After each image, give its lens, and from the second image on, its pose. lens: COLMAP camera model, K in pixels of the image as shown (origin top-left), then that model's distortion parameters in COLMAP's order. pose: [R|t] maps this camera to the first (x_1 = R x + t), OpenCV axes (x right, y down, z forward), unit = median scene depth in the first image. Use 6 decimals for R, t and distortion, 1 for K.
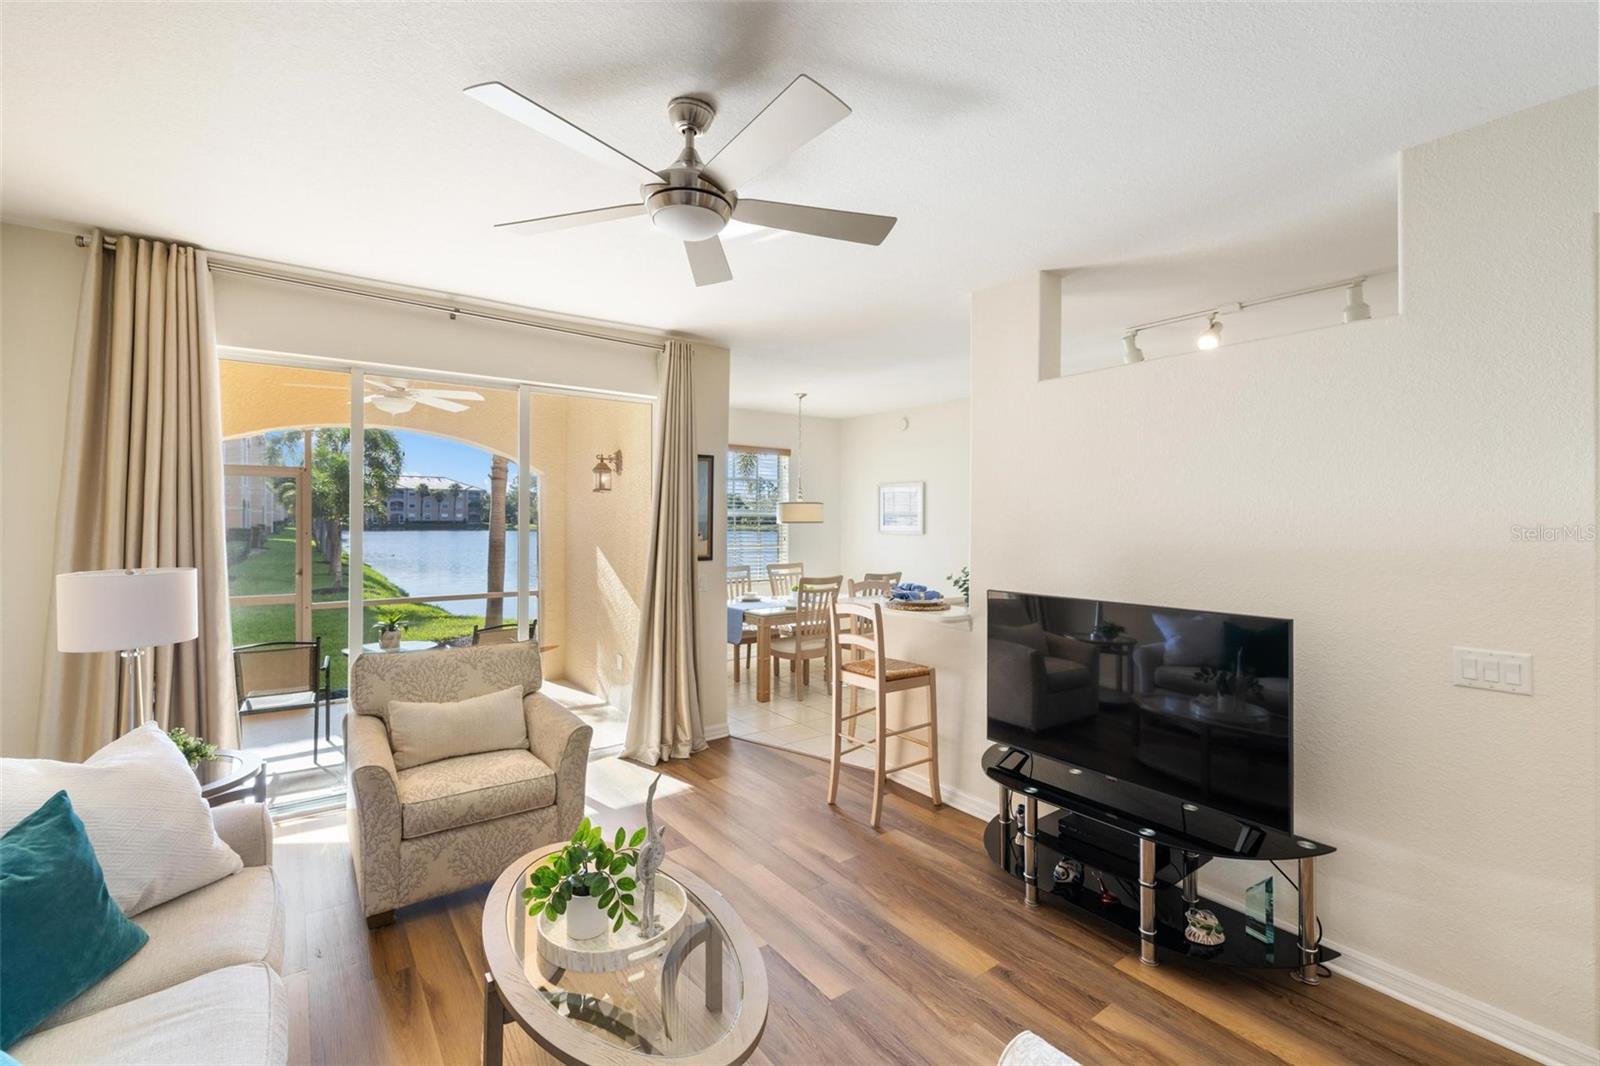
lens RADIAL K [[677.9, 0, 805.4], [0, 677.9, 516.3], [0, 0, 1]] dist [-0.001690, 0.001233]
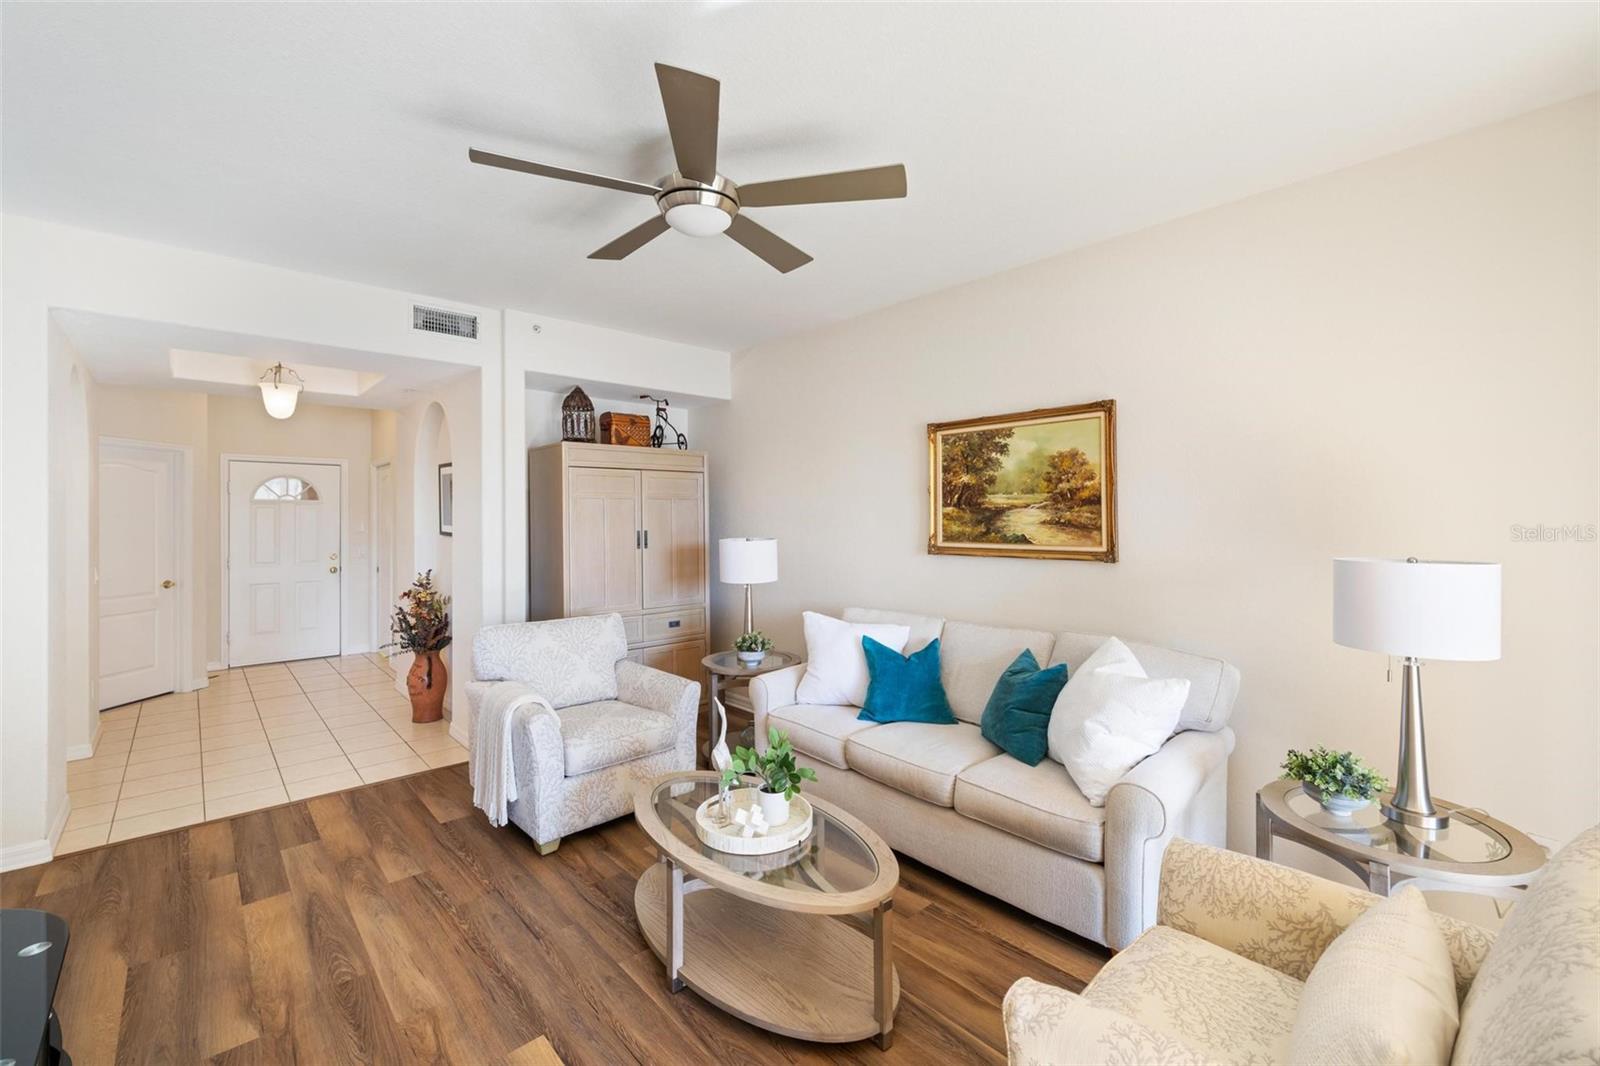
lens RADIAL K [[677.9, 0, 800.2], [0, 677.9, 523.3], [0, 0, 1]] dist [-0.001690, 0.001233]
pose [[-0.995892, -0.004419, -0.090442, -0.099979], [-0.004765, 0.999982, 0.003610, 0.019134], [0.090425, 0.004026, -0.995895, 0.896507]]
